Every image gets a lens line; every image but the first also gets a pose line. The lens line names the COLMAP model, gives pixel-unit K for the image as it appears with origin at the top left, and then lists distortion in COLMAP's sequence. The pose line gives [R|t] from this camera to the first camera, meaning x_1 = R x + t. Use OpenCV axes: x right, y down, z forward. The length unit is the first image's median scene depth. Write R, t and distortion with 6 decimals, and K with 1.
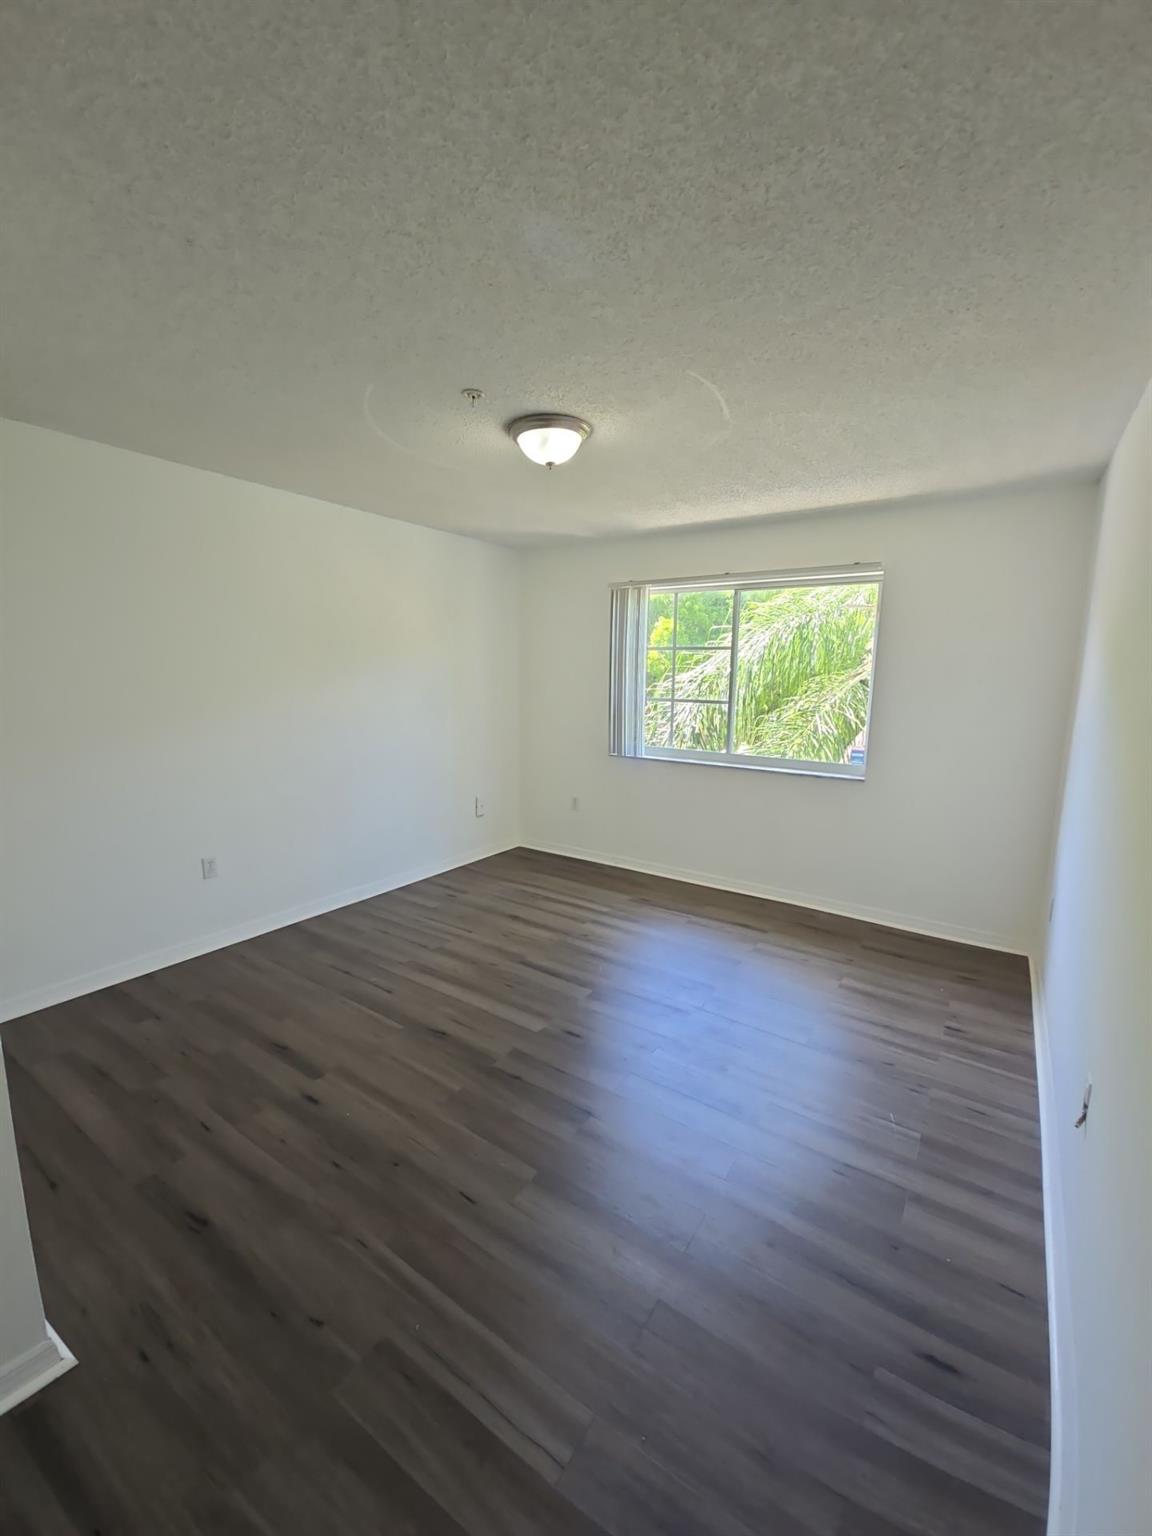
lens RADIAL K [[626.0, 0, 574.4], [0, 626.0, 768.5], [0, 0, 1]] dist [0.004236, -0.004485]
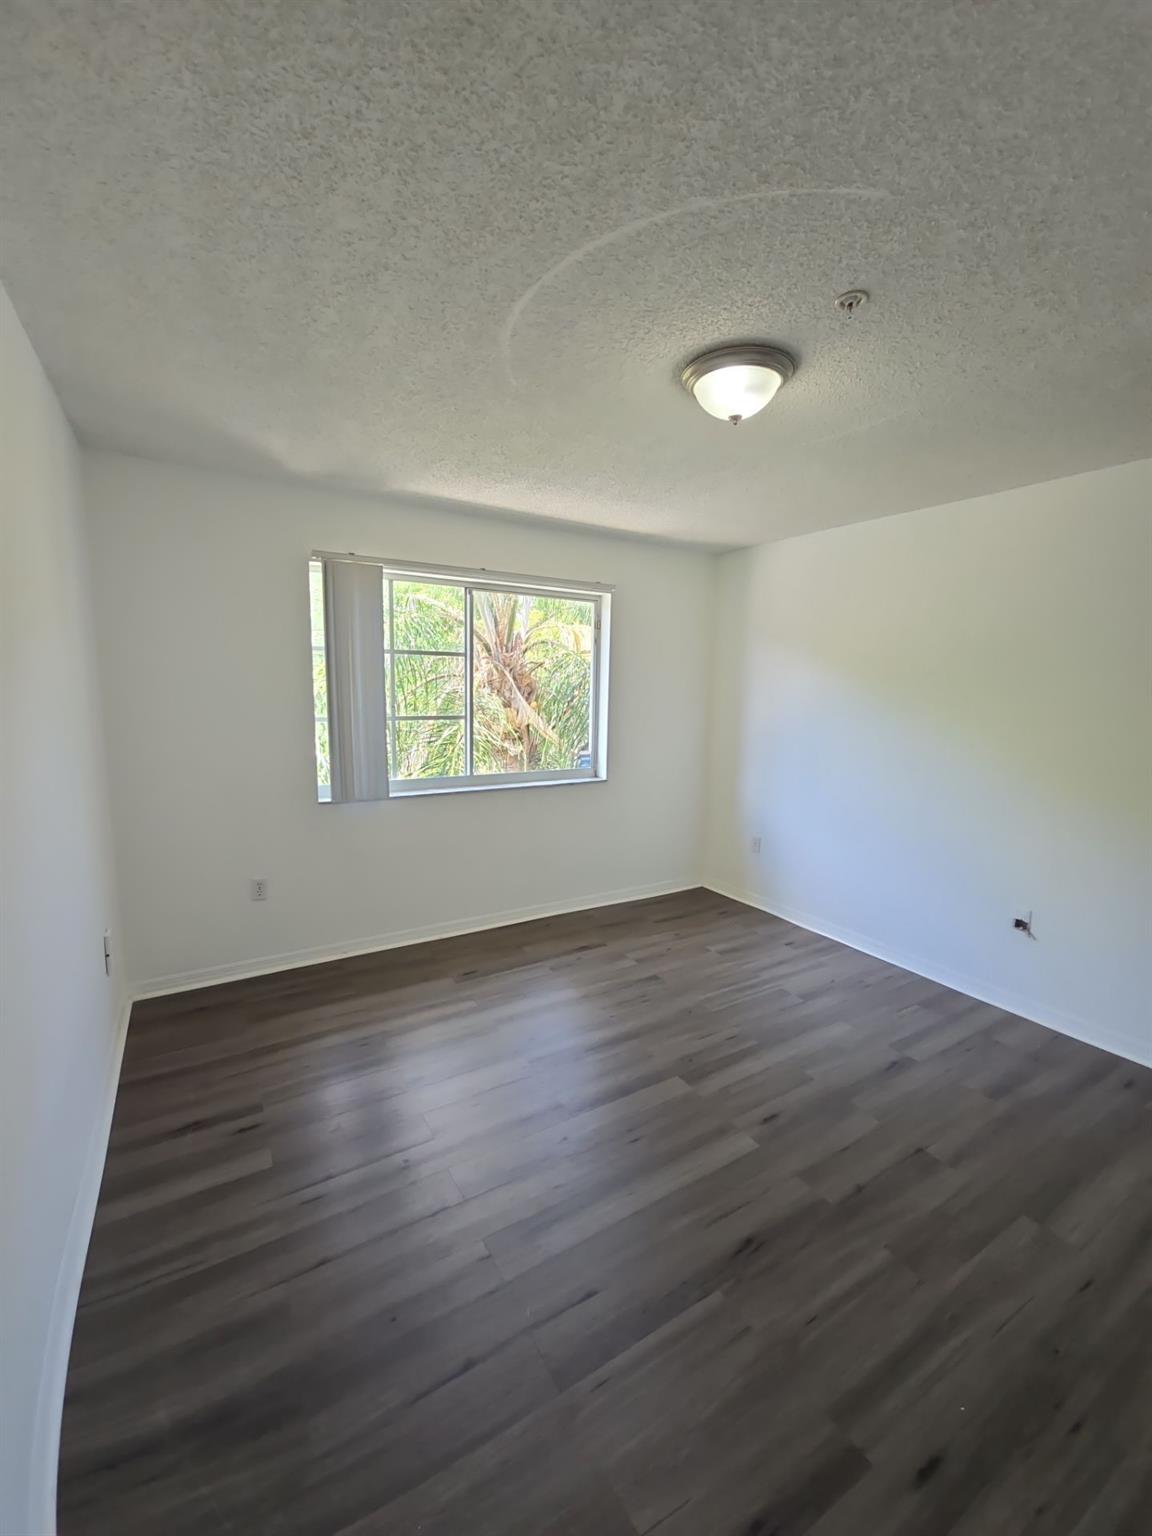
lens RADIAL K [[626.0, 0, 574.4], [0, 626.0, 768.5], [0, 0, 1]] dist [0.004236, -0.004485]
pose [[0.408630, -0.128564, 0.903600, -0.658443], [0.129476, 0.988182, 0.082047, -0.117661], [-0.903470, 0.083468, 0.420447, 0.684672]]
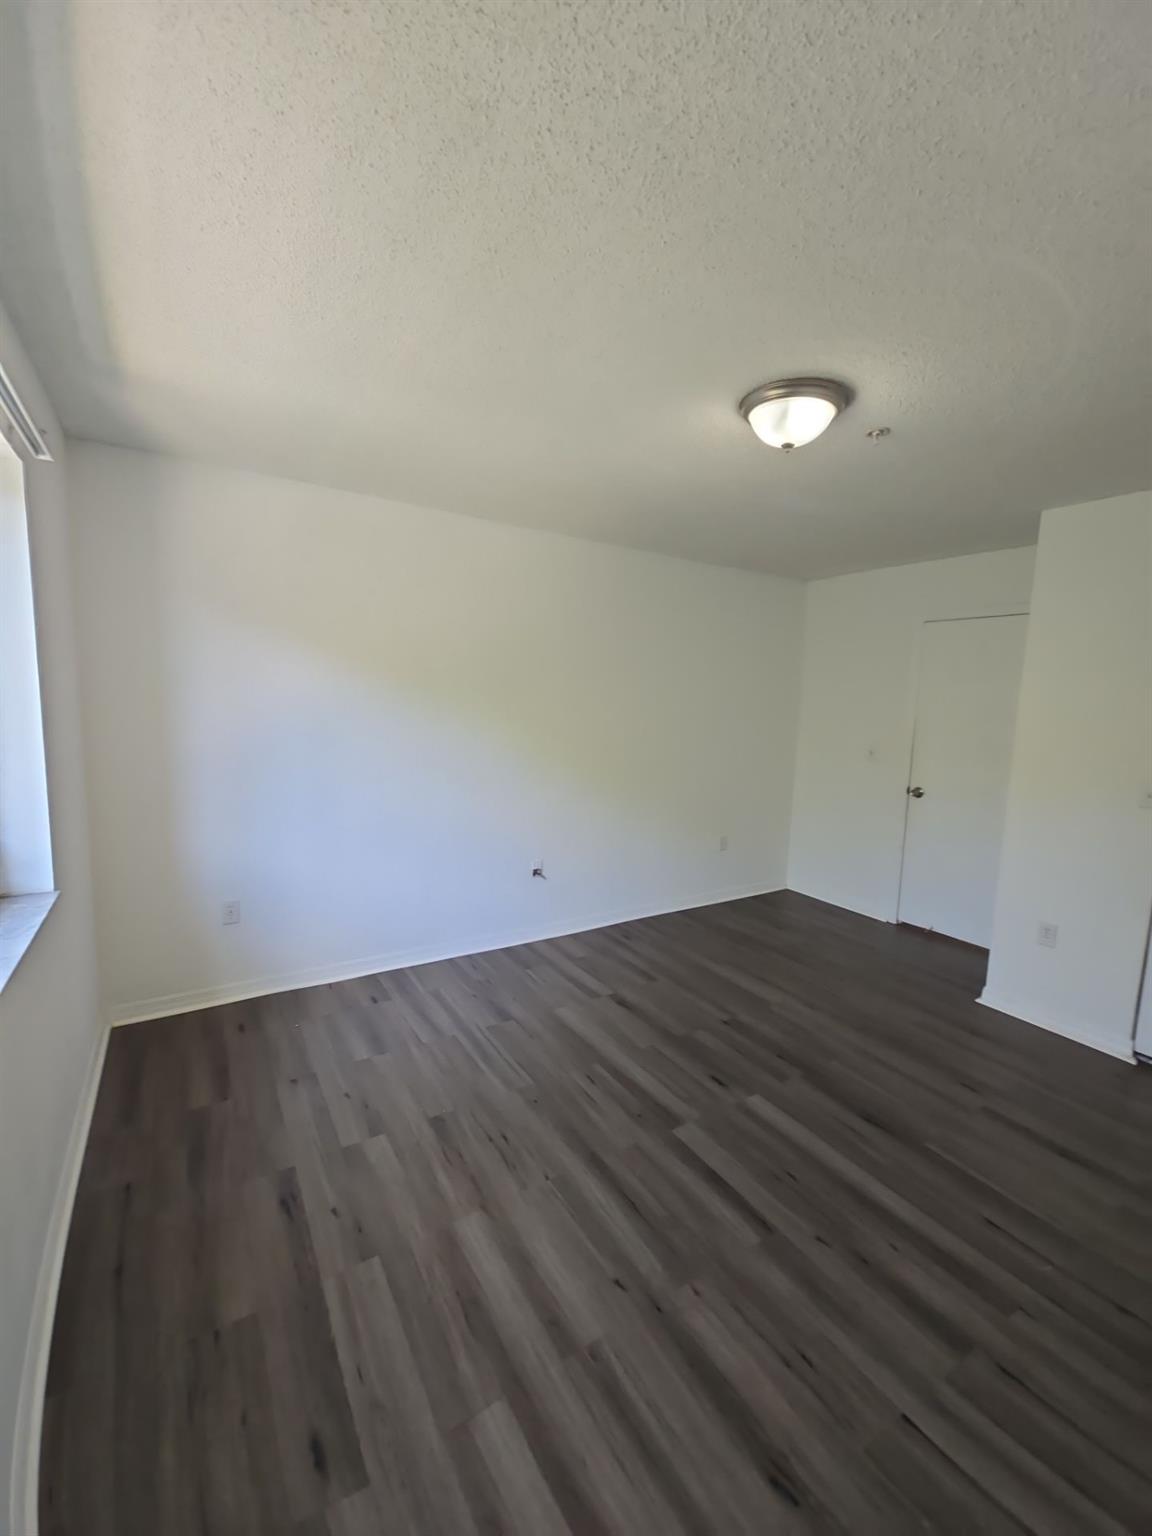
lens RADIAL K [[615.2, 0, 576.5], [0, 615.2, 761.1], [0, 0, 1]] dist [0.001373, -0.003908]
pose [[-0.913684, -0.083927, 0.397666, -0.111071], [0.018287, 0.968966, 0.246516, -0.228039], [-0.406015, 0.232510, -0.883794, 1.459980]]
